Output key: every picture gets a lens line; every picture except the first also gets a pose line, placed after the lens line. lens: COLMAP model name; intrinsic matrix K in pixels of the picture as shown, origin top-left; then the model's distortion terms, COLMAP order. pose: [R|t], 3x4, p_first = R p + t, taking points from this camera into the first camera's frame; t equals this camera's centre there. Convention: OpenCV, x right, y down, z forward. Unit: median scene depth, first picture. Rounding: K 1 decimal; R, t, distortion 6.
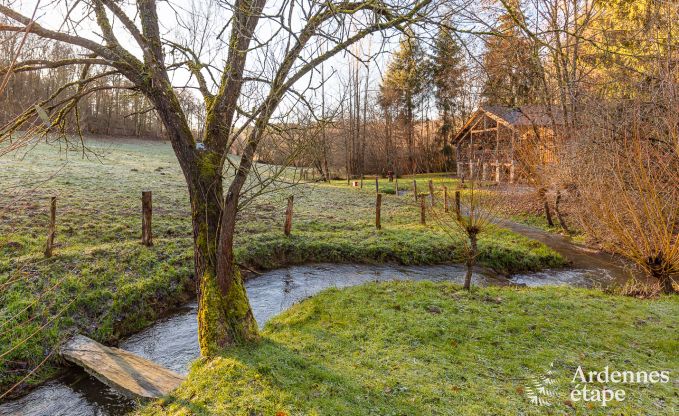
lens RADIAL K [[386.1, 0, 251.8], [0, 386.1, 171.5], [0, 0, 1]] dist [0.002554, 0.001252]
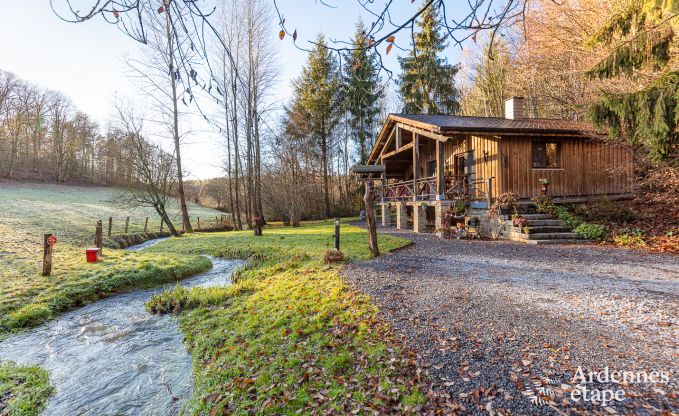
lens RADIAL K [[310.0, 0, 338.6], [0, 310.0, 207.9], [0, 0, 1]] dist [0.014117, -0.000363]
pose [[0.951694, -0.014190, 0.306719, 0.249469], [0.022257, 0.999492, -0.022820, -0.001655], [-0.306239, 0.028544, 0.951527, 0.386360]]
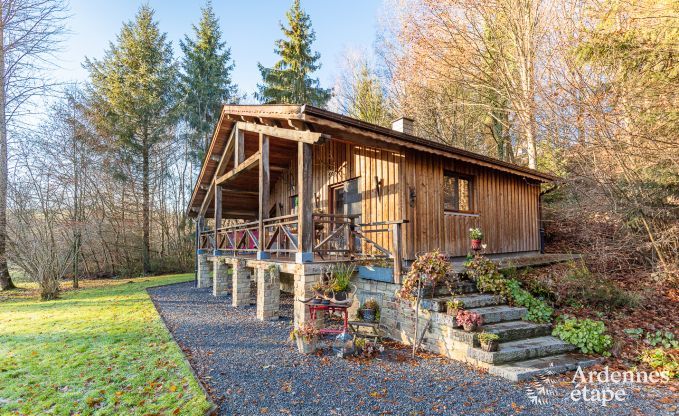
lens RADIAL K [[327.6, 0, 341.6], [0, 327.6, 224.6], [0, 0, 1]] dist [0.001459, 0.000073]
pose [[0.747446, 0.054543, 0.662079, 0.337125], [0.019389, 0.994408, -0.103810, -0.014177], [-0.664039, 0.090430, 0.742209, 0.502720]]
